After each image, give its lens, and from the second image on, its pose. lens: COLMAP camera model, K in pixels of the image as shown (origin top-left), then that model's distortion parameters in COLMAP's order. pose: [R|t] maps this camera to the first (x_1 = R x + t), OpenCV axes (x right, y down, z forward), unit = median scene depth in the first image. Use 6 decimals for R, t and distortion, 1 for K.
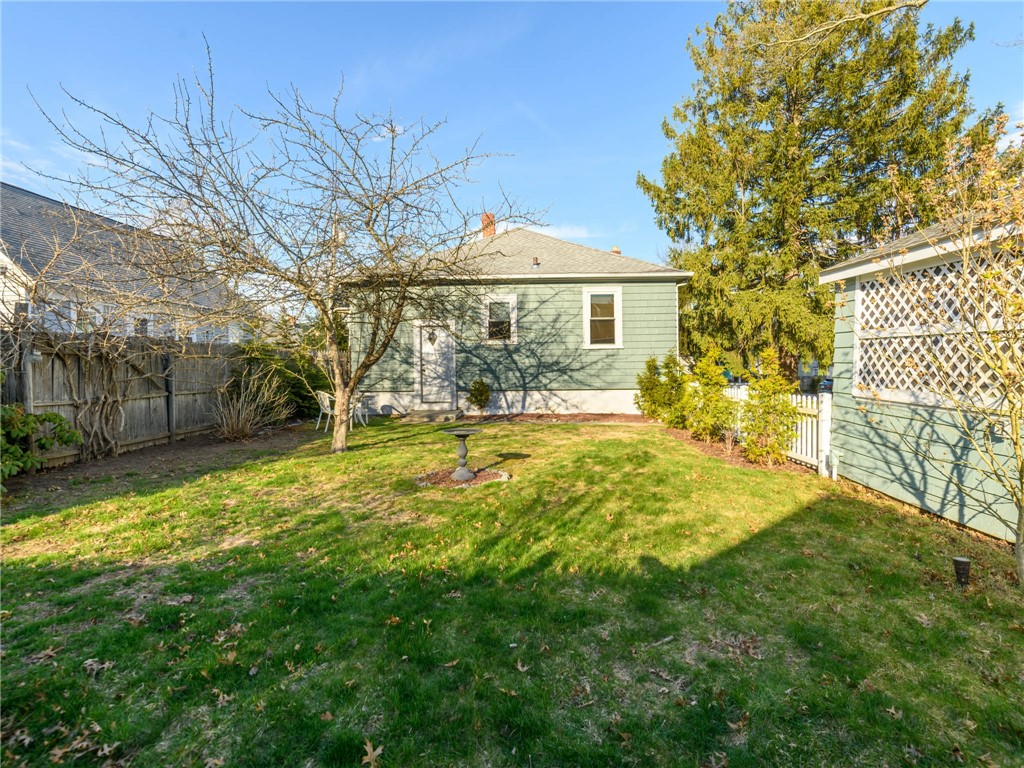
lens RADIAL K [[499.5, 0, 526.2], [0, 499.5, 361.4], [0, 0, 1]] dist [-0.000995, -0.000617]
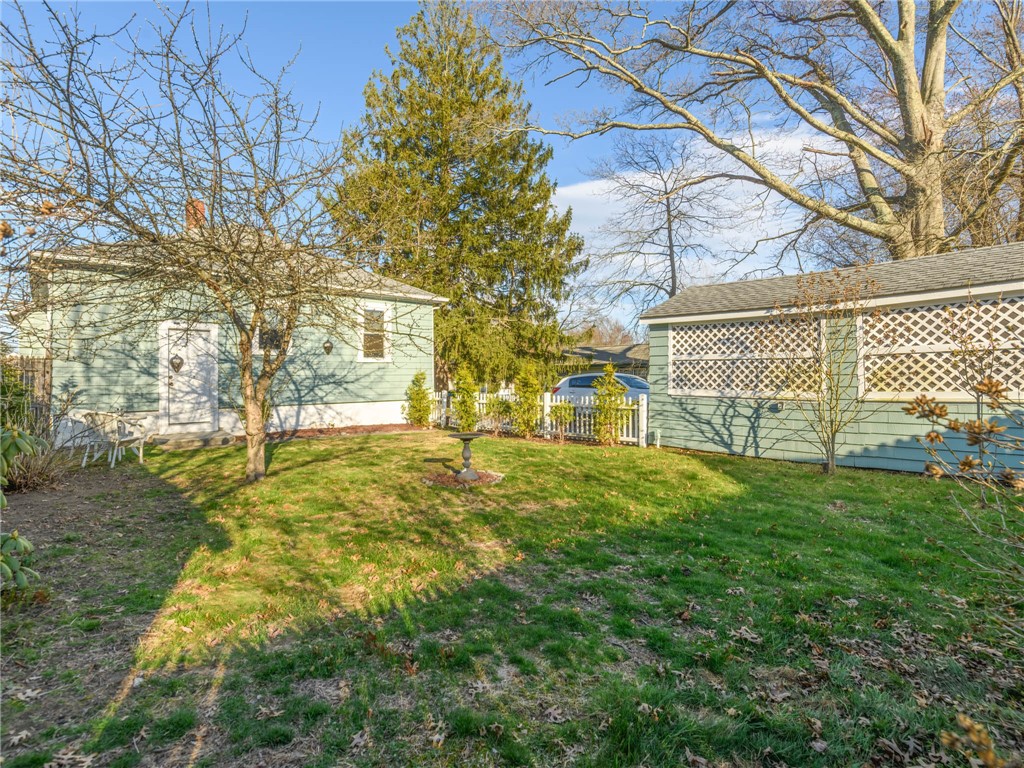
lens RADIAL K [[514.5, 0, 451.9], [0, 514.5, 366.0], [0, 0, 1]] dist [-0.000430, -0.000654]
pose [[0.754342, 0.019293, 0.656198, -1.009120], [-0.004799, 0.999703, -0.023876, 0.018615], [-0.656464, 0.014861, 0.754211, 0.194064]]
